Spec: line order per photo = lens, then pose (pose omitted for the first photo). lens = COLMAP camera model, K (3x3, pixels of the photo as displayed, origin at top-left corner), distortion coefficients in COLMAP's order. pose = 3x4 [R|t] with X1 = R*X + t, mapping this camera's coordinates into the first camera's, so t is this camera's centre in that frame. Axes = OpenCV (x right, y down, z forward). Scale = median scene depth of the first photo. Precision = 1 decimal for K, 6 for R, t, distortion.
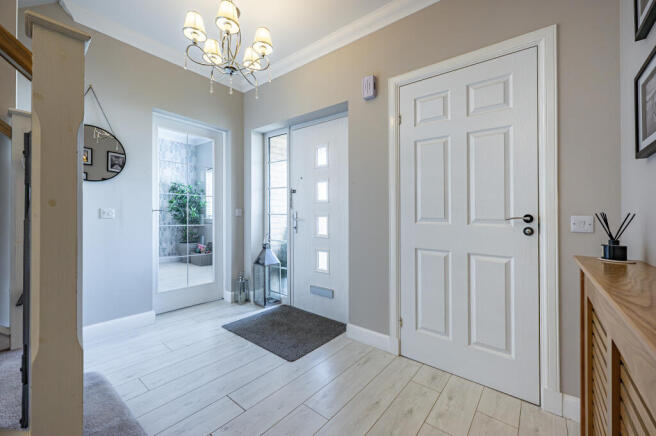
lens RADIAL K [[265.5, 0, 330.5], [0, 265.5, 208.2], [0, 0, 1]] dist [0.000428, -0.000003]
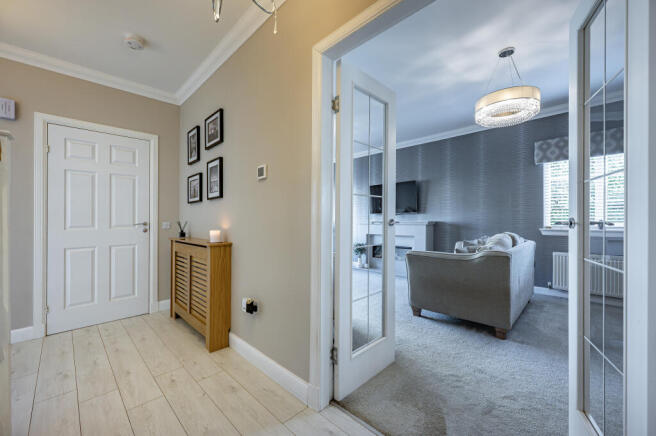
lens RADIAL K [[262.7, 0, 327.3], [0, 262.7, 215.3], [0, 0, 1]] dist [0.000146, 0.000003]
pose [[0.110850, -0.001614, 0.993836, -1.038935], [-0.011050, 0.999935, 0.002856, -0.046137], [-0.993776, -0.011298, 0.110825, -0.575723]]
